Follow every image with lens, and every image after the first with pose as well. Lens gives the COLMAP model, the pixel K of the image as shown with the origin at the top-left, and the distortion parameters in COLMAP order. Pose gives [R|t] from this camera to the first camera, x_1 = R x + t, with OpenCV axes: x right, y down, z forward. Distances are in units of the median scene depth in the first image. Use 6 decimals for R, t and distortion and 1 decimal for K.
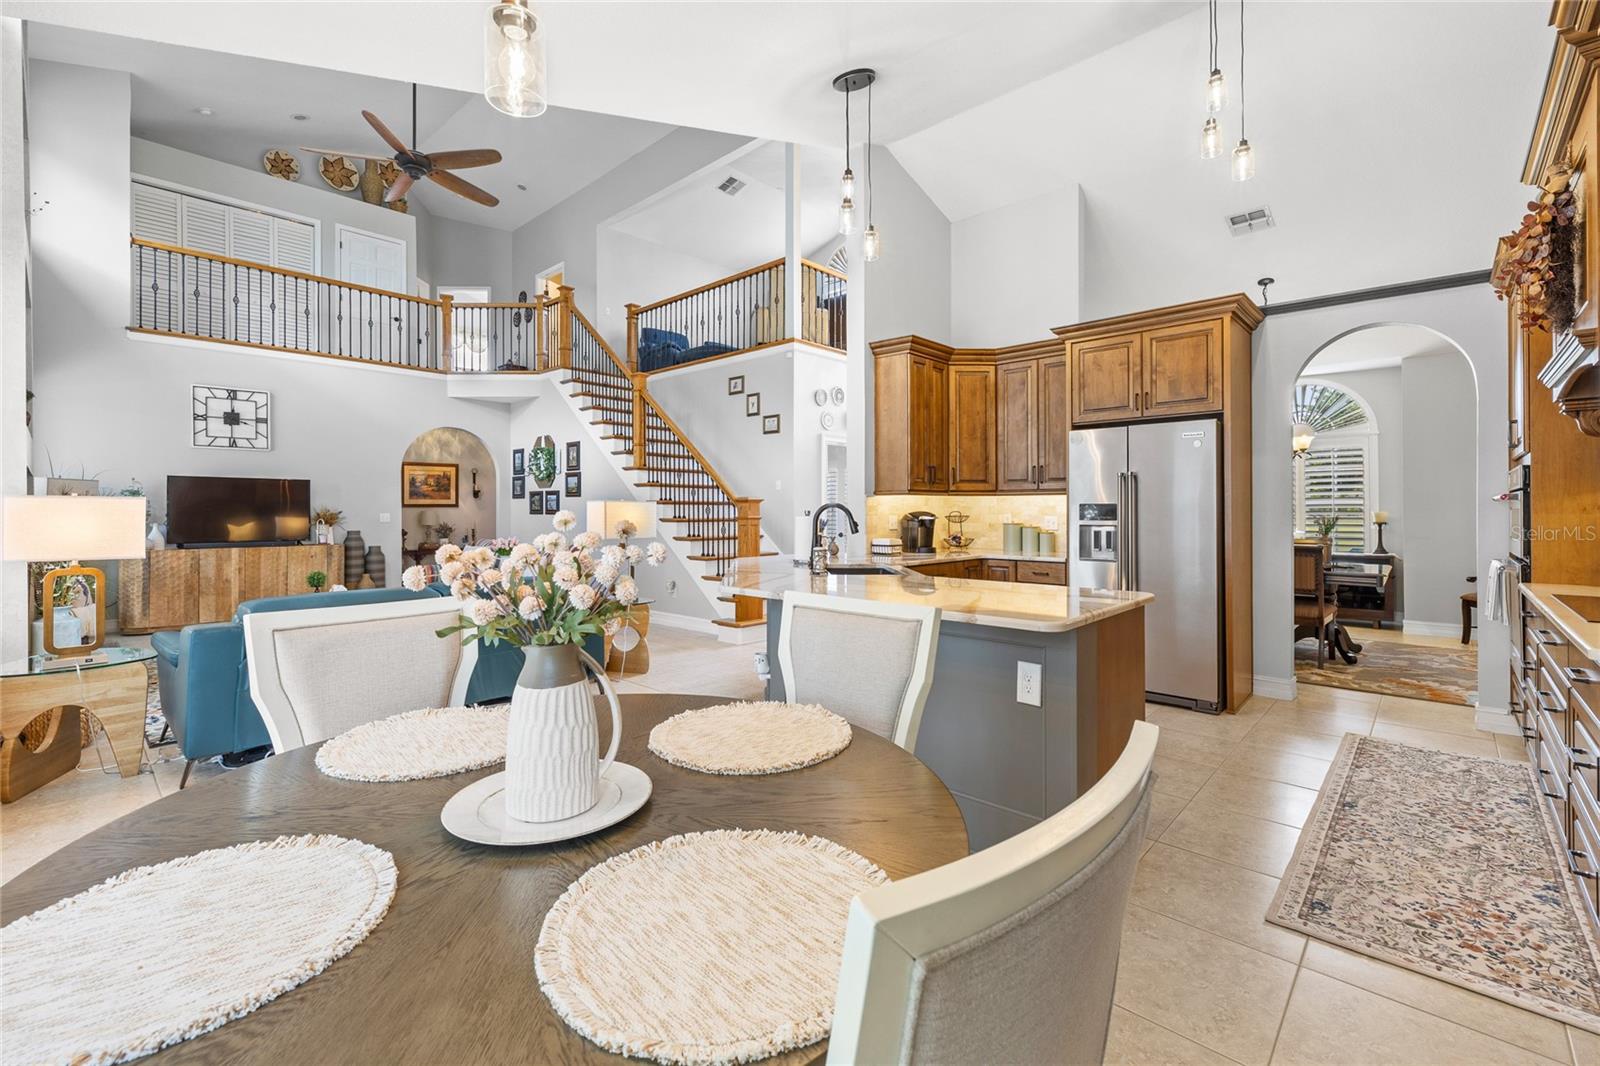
lens RADIAL K [[679.3, 0, 796.6], [0, 679.3, 510.8], [0, 0, 1]] dist [-0.001528, 0.000736]
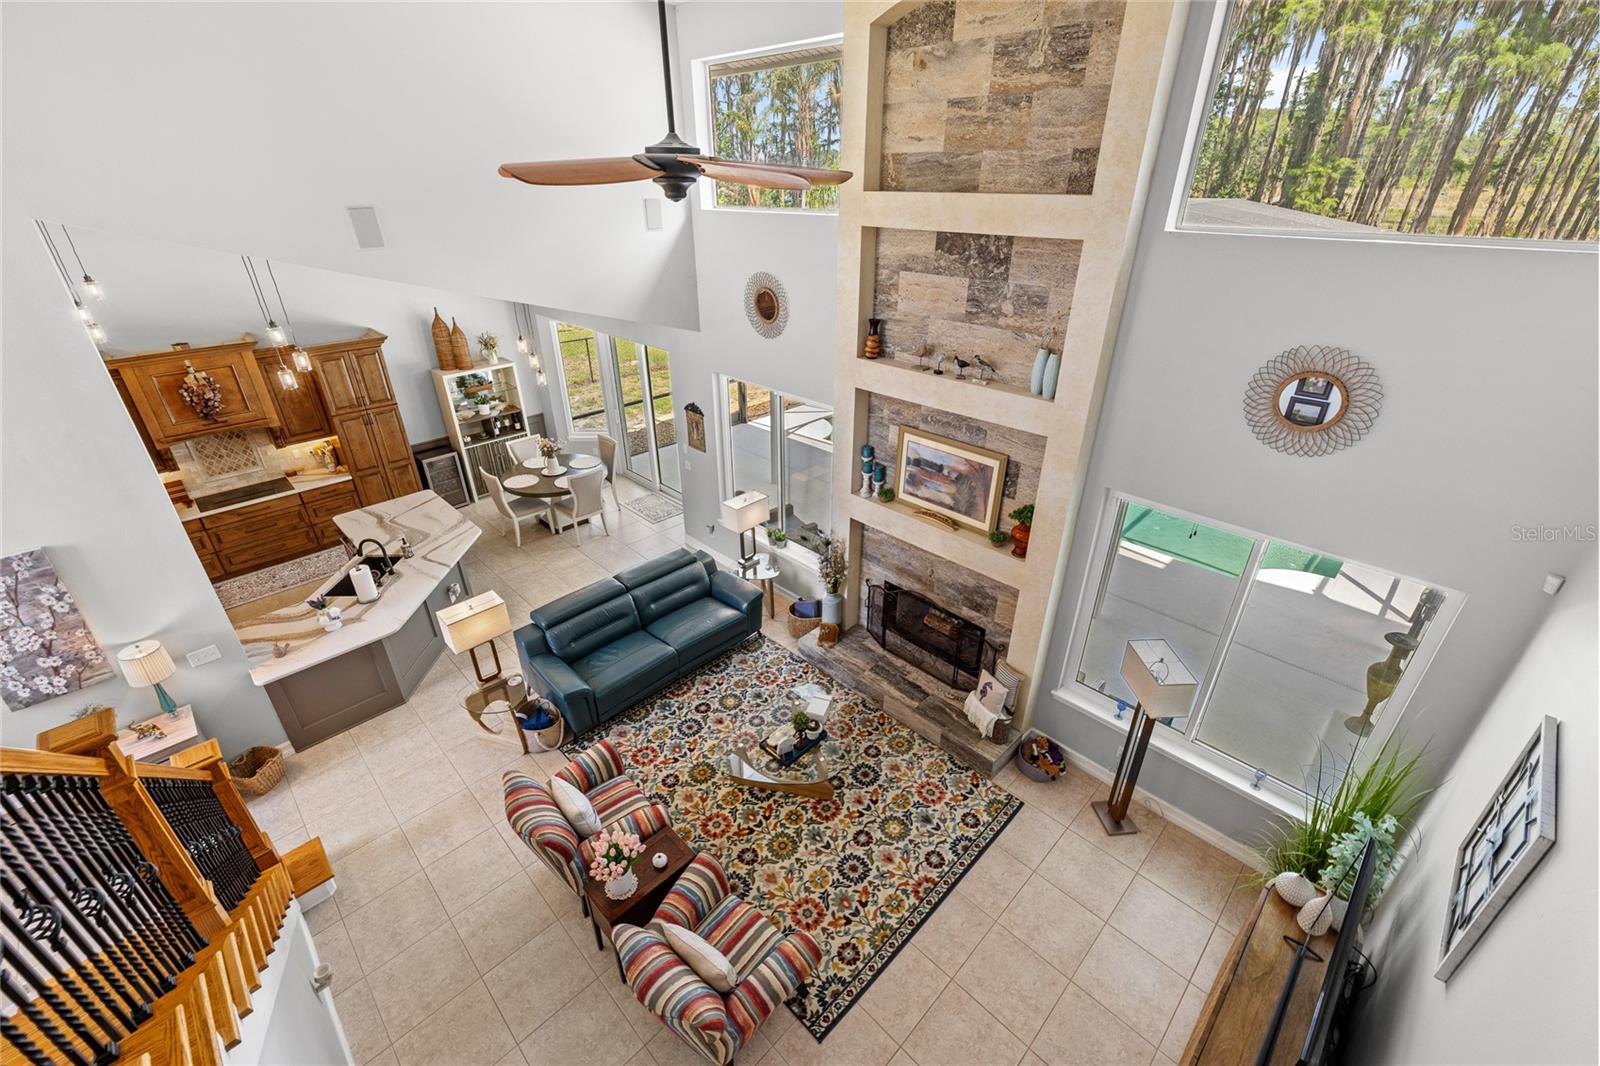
lens RADIAL K [[679.3, 0, 791.5], [0, 679.3, 535.6], [0, 0, 1]] dist [-0.001528, 0.000736]
pose [[-0.998399, -0.020170, 0.052838, -0.495780], [0.007409, 0.879548, 0.475752, -0.373115], [-0.056069, 0.475382, -0.877991, 1.134451]]
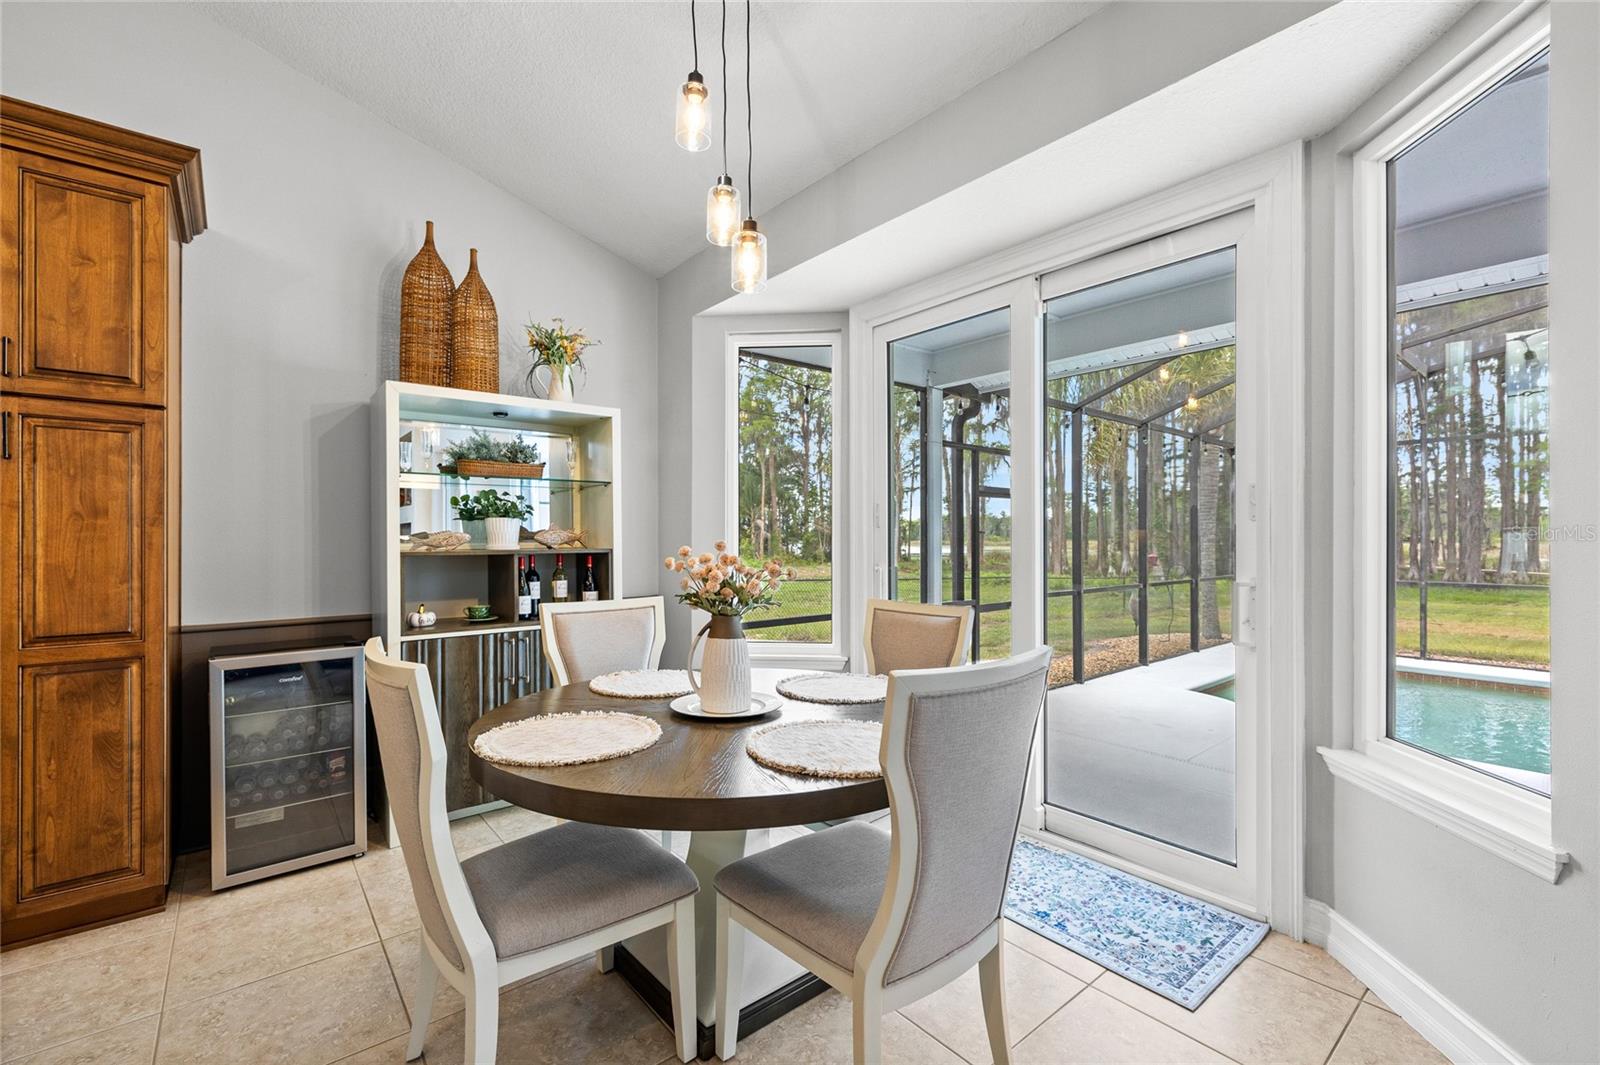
lens RADIAL K [[679.3, 0, 791.2], [0, 679.3, 536.9], [0, 0, 1]] dist [-0.001528, 0.000736]
pose [[-0.990209, 0.002002, 0.139579, -0.105109], [0.001880, 0.999998, -0.001002, -0.001277], [-0.139581, -0.000730, -0.990210, 0.370787]]
